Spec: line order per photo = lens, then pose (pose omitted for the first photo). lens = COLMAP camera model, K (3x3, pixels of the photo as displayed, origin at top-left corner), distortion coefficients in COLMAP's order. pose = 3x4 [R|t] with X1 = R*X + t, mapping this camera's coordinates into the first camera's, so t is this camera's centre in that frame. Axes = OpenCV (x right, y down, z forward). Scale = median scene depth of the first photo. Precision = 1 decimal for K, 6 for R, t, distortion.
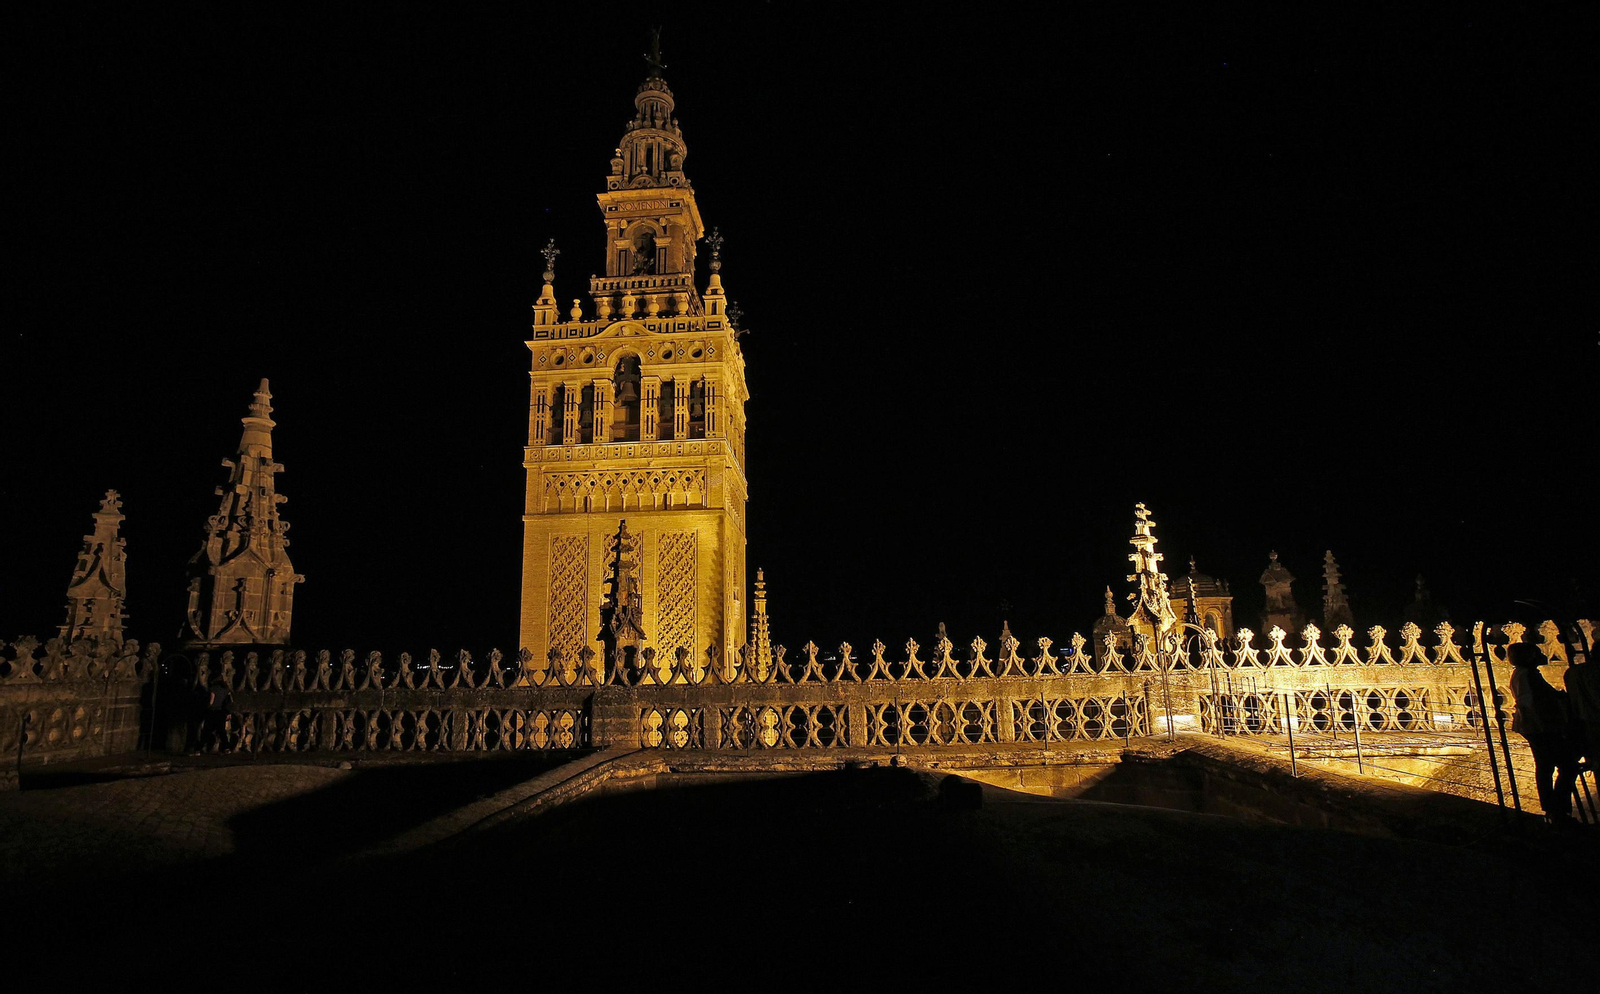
lens RADIAL K [[758.3, 0, 751.6], [0, 758.3, 496.7], [0, 0, 1]] dist [-0.050007, 0.000255]
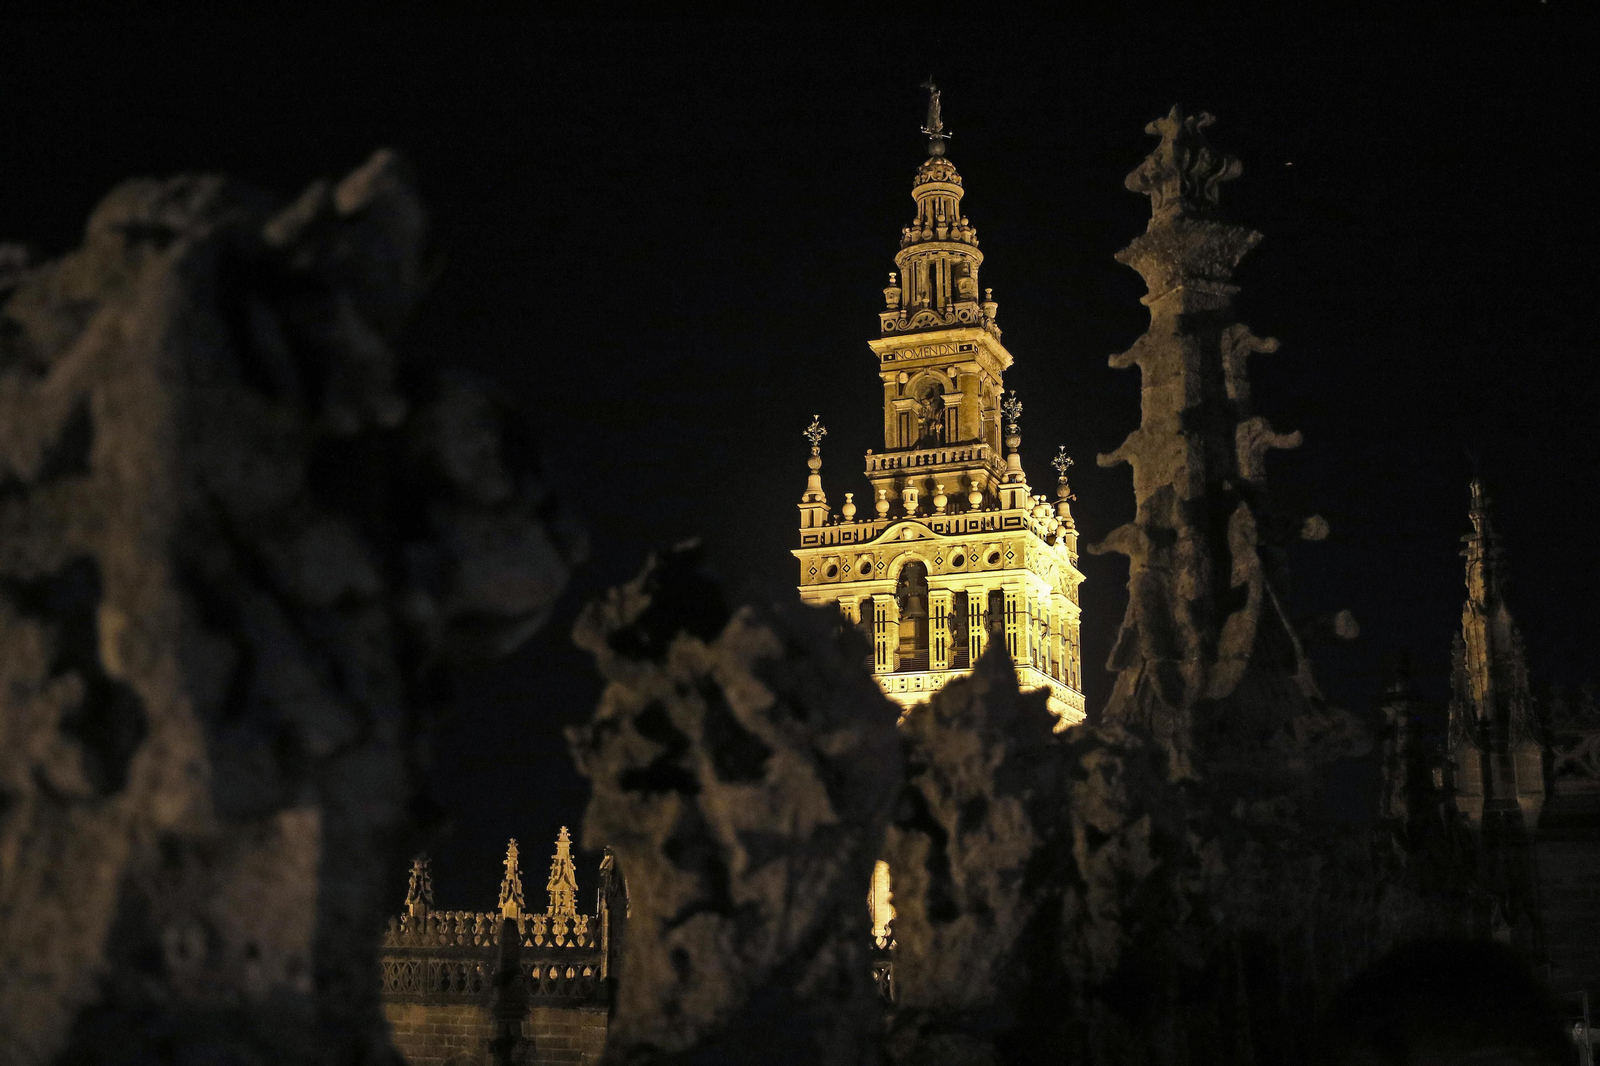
lens RADIAL K [[1810.4, 0, 702.5], [0, 1810.4, 533.7], [0, 0, 1]] dist [-0.143383, 0.060229]
pose [[0.938928, -0.046912, -0.340901, 0.297138], [0.045944, 0.998884, -0.010917, -0.208364], [0.341032, -0.005412, 0.940036, -0.937979]]
